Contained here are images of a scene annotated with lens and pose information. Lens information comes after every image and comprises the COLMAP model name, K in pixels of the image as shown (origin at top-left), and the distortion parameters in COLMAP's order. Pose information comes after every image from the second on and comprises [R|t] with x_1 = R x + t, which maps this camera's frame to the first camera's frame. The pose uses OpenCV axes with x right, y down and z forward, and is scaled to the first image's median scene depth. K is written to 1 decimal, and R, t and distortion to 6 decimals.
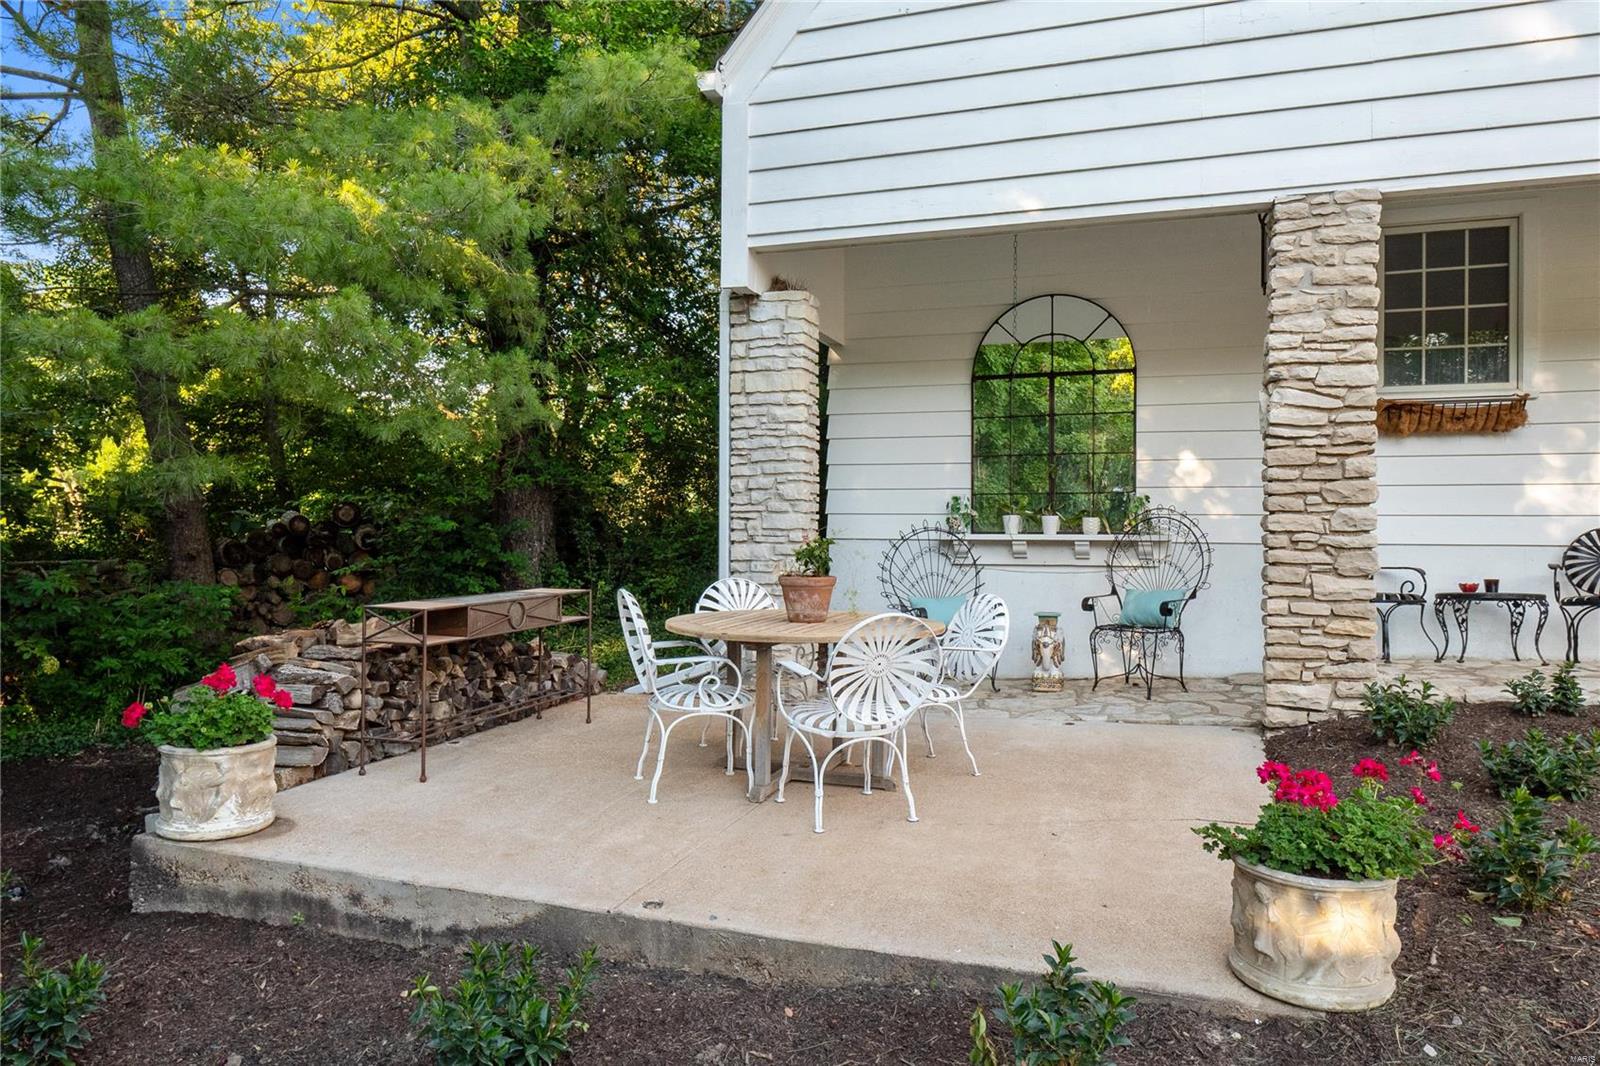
lens RADIAL K [[1061.3, 0, 802.7], [0, 1061.3, 525.0], [0, 0, 1]] dist [-0.003514, 0.001247]
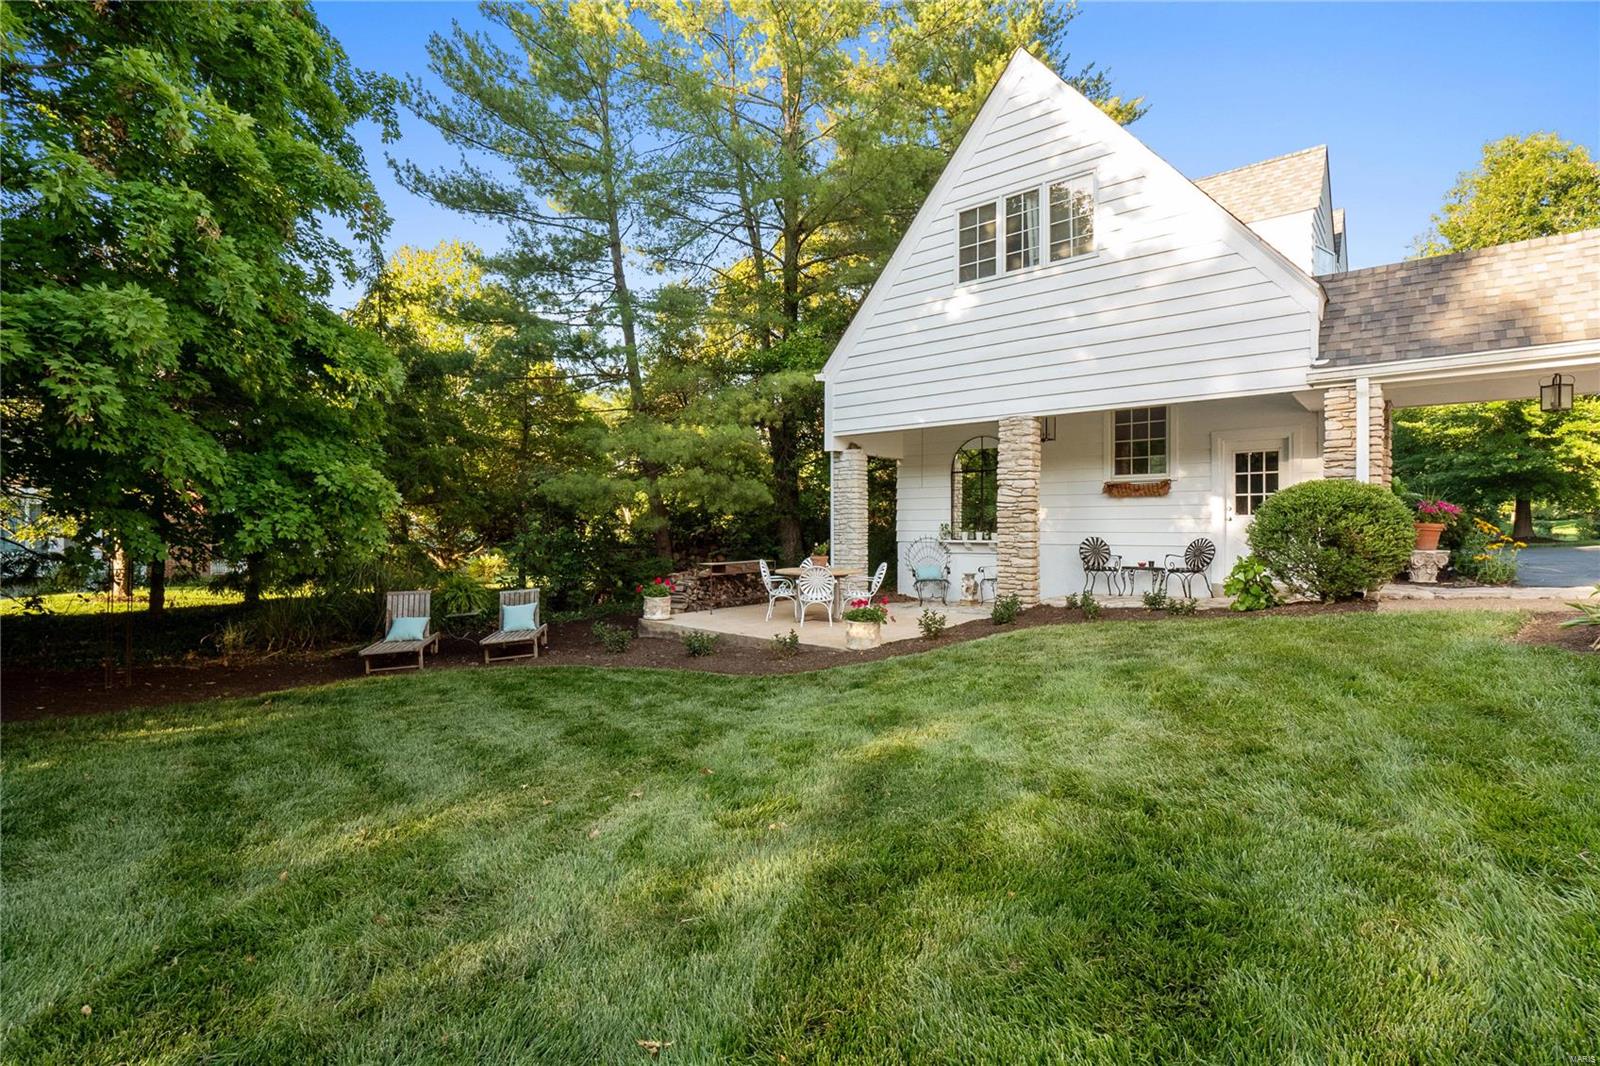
lens RADIAL K [[748.4, 0, 796.9], [0, 748.4, 532.8], [0, 0, 1]] dist [-0.004113, -0.006760]
pose [[0.928676, -0.003098, -0.370879, 0.677221], [0.007792, 0.999907, 0.011160, -0.041741], [0.370810, -0.013254, 0.928614, -0.973784]]
